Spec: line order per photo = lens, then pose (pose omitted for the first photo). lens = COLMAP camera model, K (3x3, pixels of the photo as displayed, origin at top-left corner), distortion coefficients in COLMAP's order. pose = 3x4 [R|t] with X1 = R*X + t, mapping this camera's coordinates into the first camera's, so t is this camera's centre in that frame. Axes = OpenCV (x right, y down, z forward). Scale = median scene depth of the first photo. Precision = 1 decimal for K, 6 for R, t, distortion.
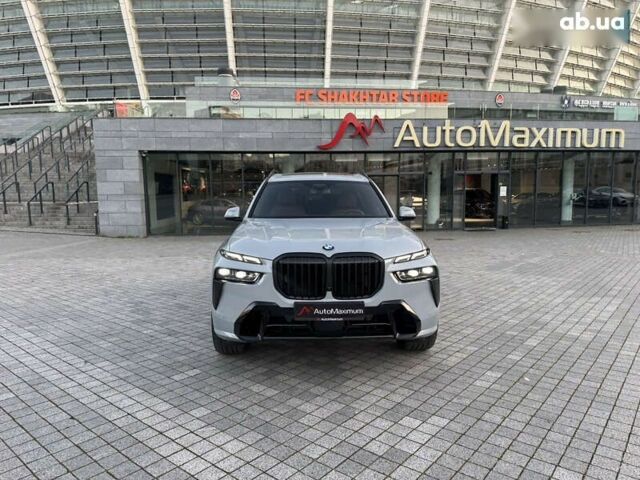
lens RADIAL K [[446.9, 0, 319.6], [0, 446.9, 241.0], [0, 0, 1]] dist [0.080374, -0.116761]
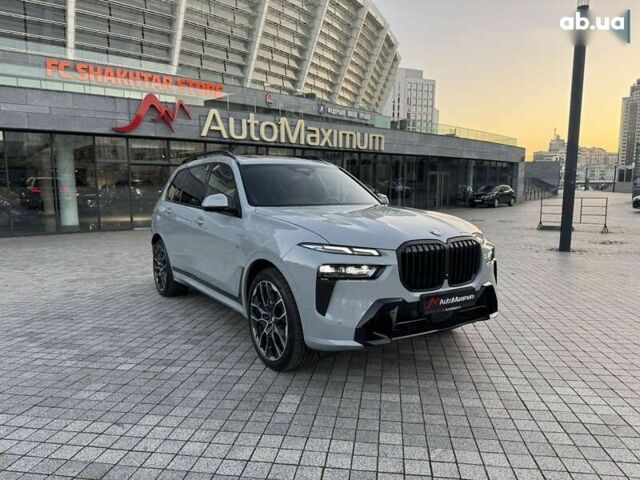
lens RADIAL K [[449.7, 0, 319.7], [0, 449.7, 242.4], [0, 0, 1]] dist [0.086691, -0.134521]
pose [[0.852305, -0.052333, 0.520421, -0.127953], [0.045446, 0.998629, 0.025993, -0.000487], [-0.521068, 0.001497, 0.853514, 0.059149]]
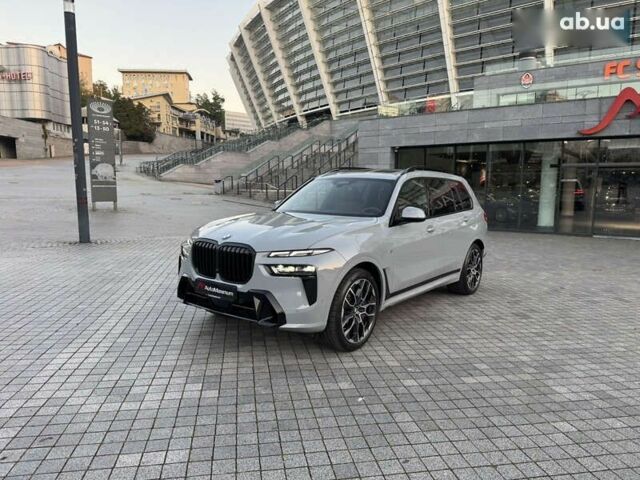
lens RADIAL K [[446.9, 0, 319.6], [0, 446.9, 241.0], [0, 0, 1]] dist [0.080374, -0.116761]
pose [[0.763457, 0.094006, -0.638980, 0.181633], [-0.081429, 0.995466, 0.049160, -0.010151], [0.640705, 0.014500, 0.767650, 0.045546]]
